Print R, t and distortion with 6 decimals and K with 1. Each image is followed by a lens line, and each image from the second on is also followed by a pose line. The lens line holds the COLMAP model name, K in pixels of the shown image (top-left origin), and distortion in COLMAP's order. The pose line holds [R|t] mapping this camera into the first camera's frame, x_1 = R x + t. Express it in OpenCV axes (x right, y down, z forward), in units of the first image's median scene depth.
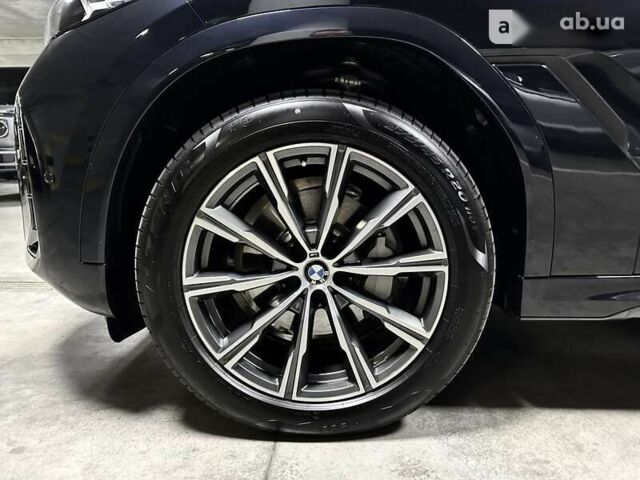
lens RADIAL K [[460.9, 0, 320.0], [0, 460.9, 231.9], [0, 0, 1]] dist [0.001907, -0.006537]
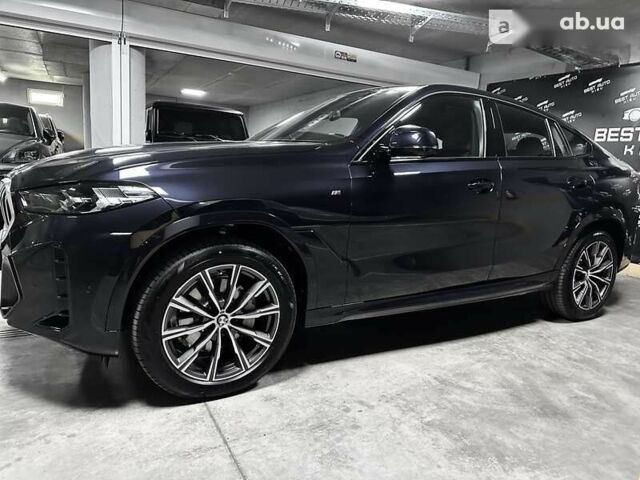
lens RADIAL K [[446.6, 0, 320.0], [0, 446.6, 240.0], [0, 0, 1]] dist [0.074714, -0.107123]
pose [[0.857842, -0.036188, 0.512638, -0.691417], [0.018320, 0.999037, 0.039867, -0.366718], [-0.513587, -0.024808, 0.857679, -1.041518]]
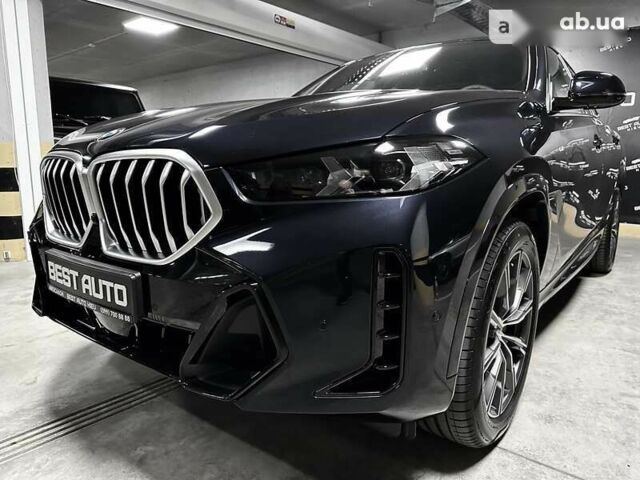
lens RADIAL K [[460.9, 0, 320.0], [0, 460.9, 231.9], [0, 0, 1]] dist [0.001907, -0.006537]
pose [[0.604586, -0.122368, 0.787084, -1.582483], [0.115911, 0.991127, 0.065056, -0.414337], [-0.788061, 0.051900, 0.613406, 0.510815]]
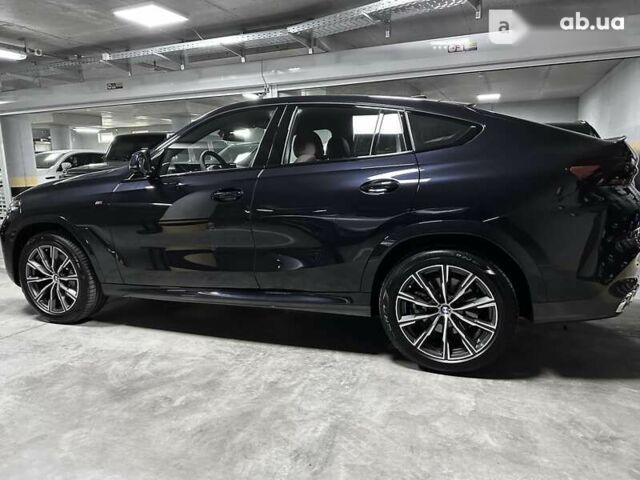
lens RADIAL K [[453.1, 0, 320.0], [0, 453.1, 240.0], [0, 0, 1]] dist [-0.002485, -0.003504]
pose [[0.943089, 0.026792, -0.331459, 3.238099], [-0.019732, 0.999501, 0.024647, -0.355683], [0.331954, -0.016704, 0.943148, -1.746281]]
